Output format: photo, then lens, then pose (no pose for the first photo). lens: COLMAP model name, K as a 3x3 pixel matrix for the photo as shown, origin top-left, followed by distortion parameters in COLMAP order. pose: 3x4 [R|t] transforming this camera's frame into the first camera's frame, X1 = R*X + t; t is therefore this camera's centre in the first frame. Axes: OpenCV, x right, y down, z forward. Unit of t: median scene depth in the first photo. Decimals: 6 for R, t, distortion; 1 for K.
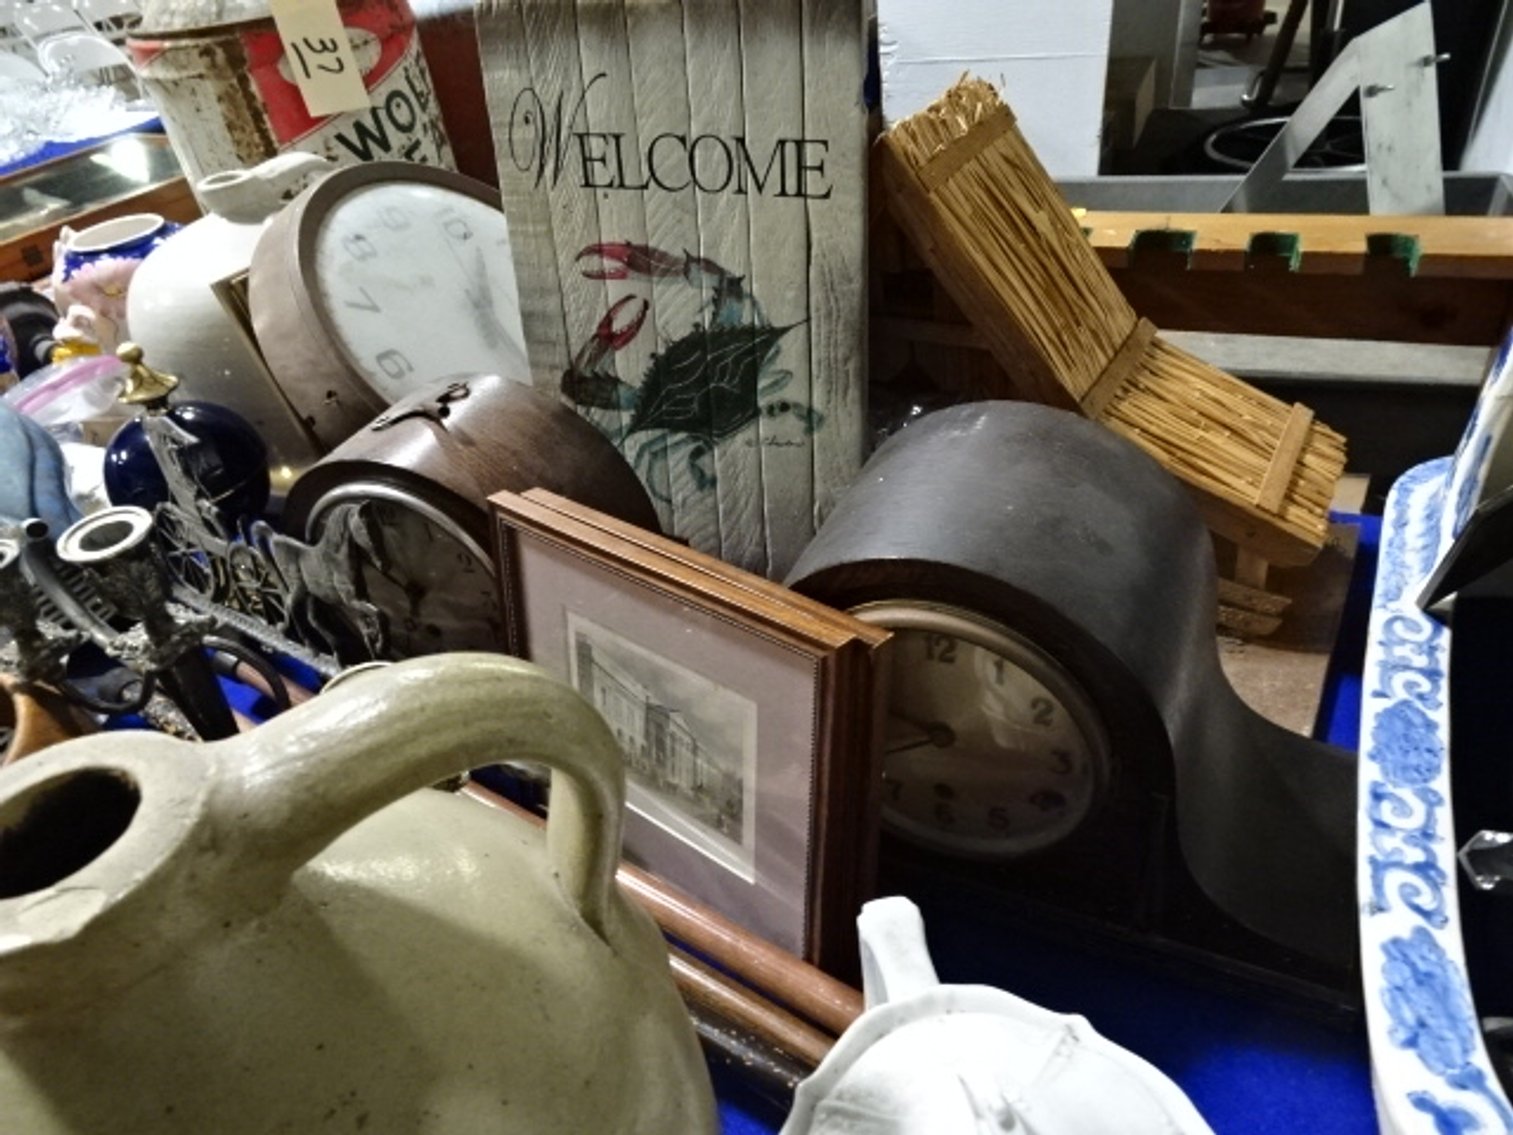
lens RADIAL K [[1088.2, 0, 756.5], [0, 1088.2, 567.5], [0, 0, 1]] dist [0.014995, -0.004414]
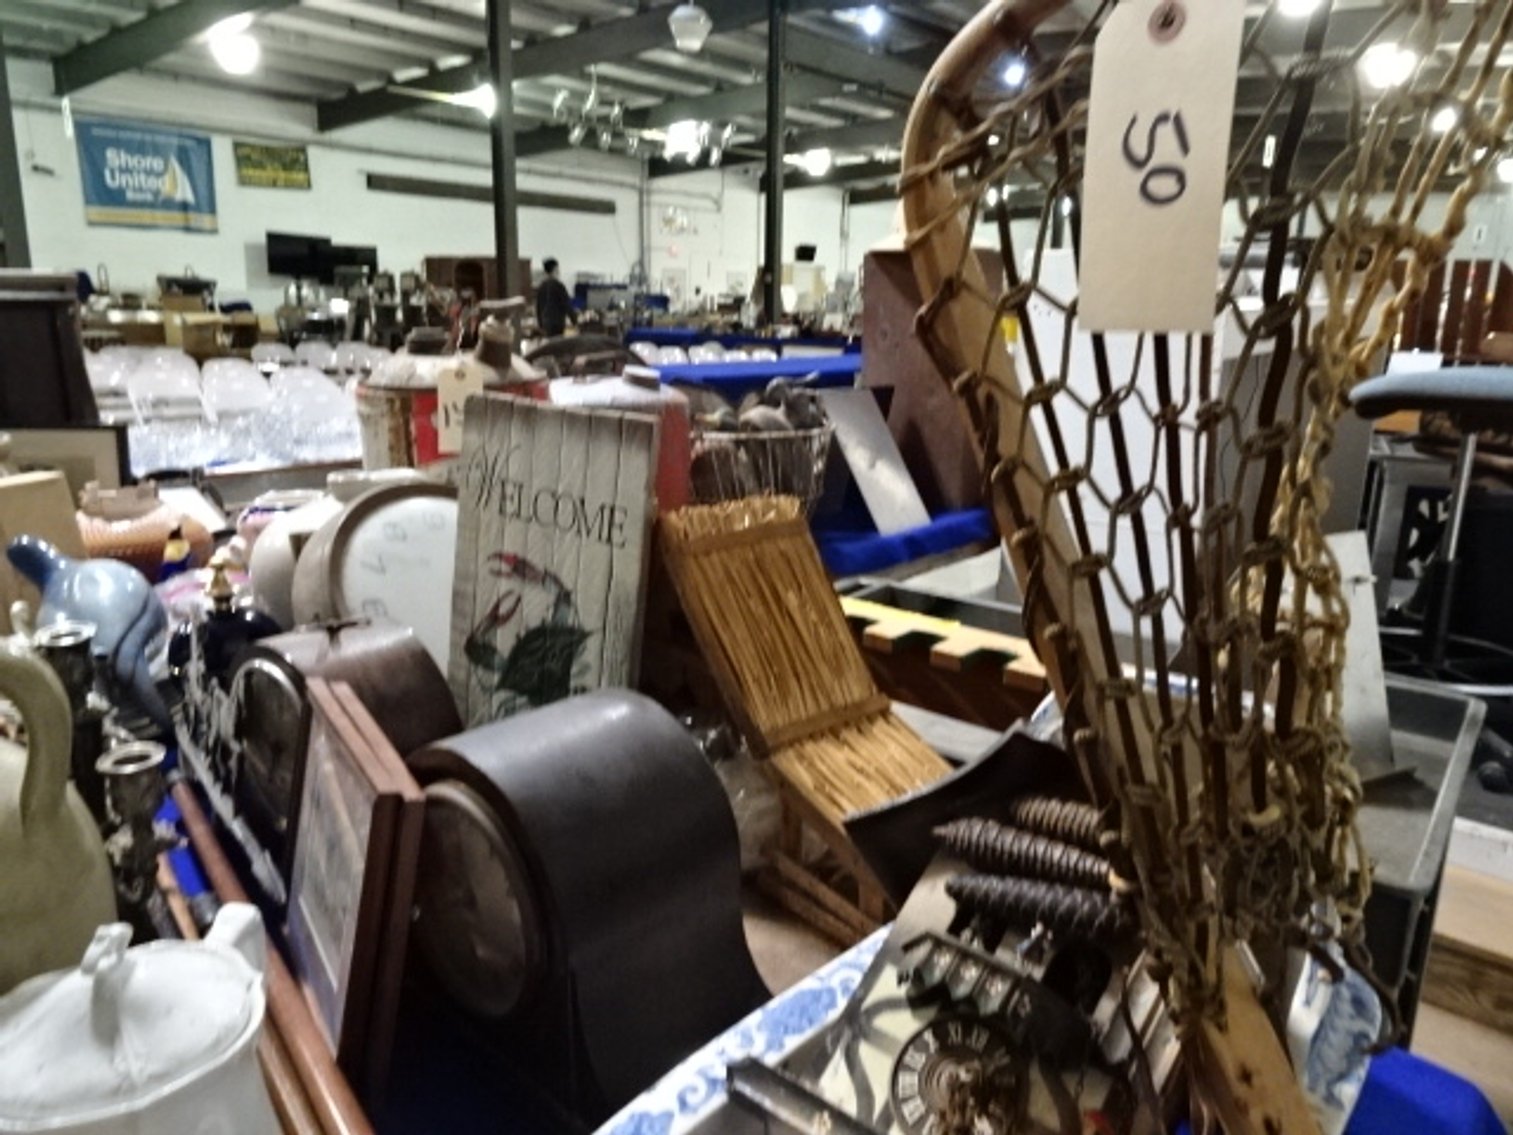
lens RADIAL K [[1088.2, 0, 756.5], [0, 1088.2, 567.5], [0, 0, 1]] dist [0.014995, -0.004414]
pose [[0.944786, 0.198259, -0.260906, 0.548118], [-0.276732, 0.909145, -0.311248, 0.071867], [0.175494, 0.366264, 0.913812, -0.235527]]
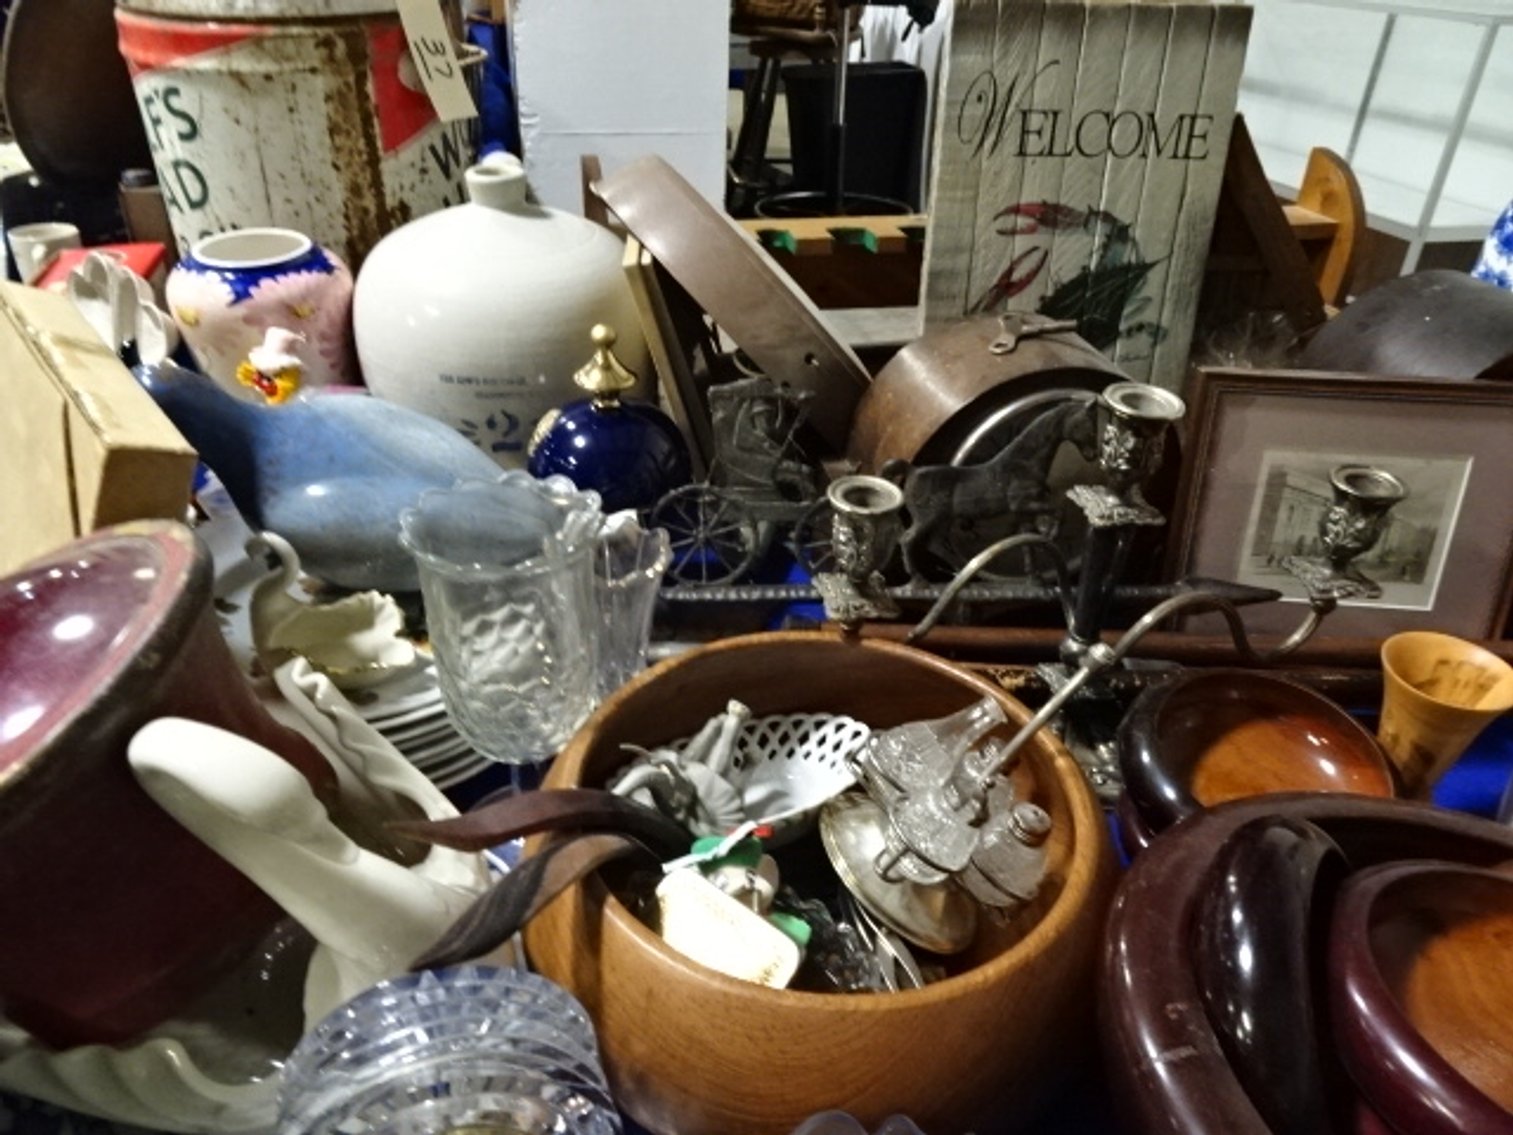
lens RADIAL K [[1088.2, 0, 756.5], [0, 1088.2, 567.5], [0, 0, 1]] dist [0.014995, -0.004414]
pose [[0.807424, -0.186792, 0.559621, -1.122303], [0.237407, 0.971237, -0.018349, 0.043542], [-0.540097, 0.147674, 0.828546, 0.223784]]
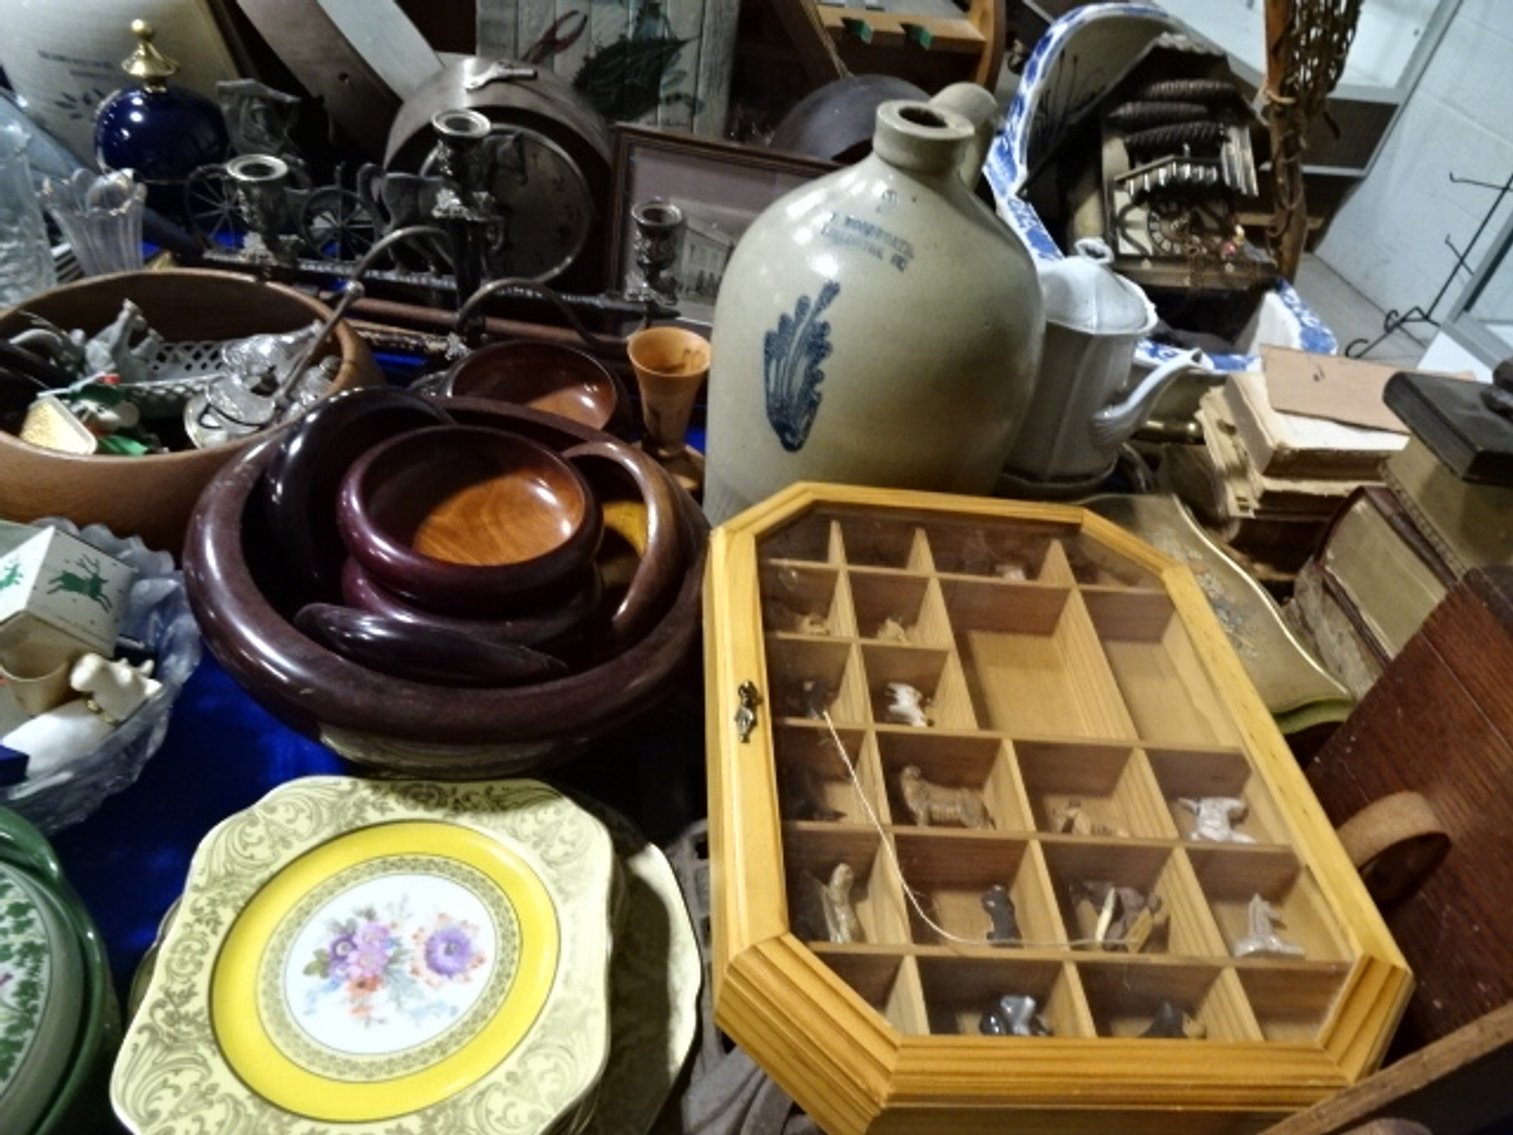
lens RADIAL K [[1088.2, 0, 756.5], [0, 1088.2, 567.5], [0, 0, 1]] dist [0.014995, -0.004414]
pose [[0.812243, -0.189835, 0.551565, -0.872943], [0.119160, 0.979622, 0.161685, 0.271651], [-0.571018, -0.065603, 0.818312, -0.377969]]
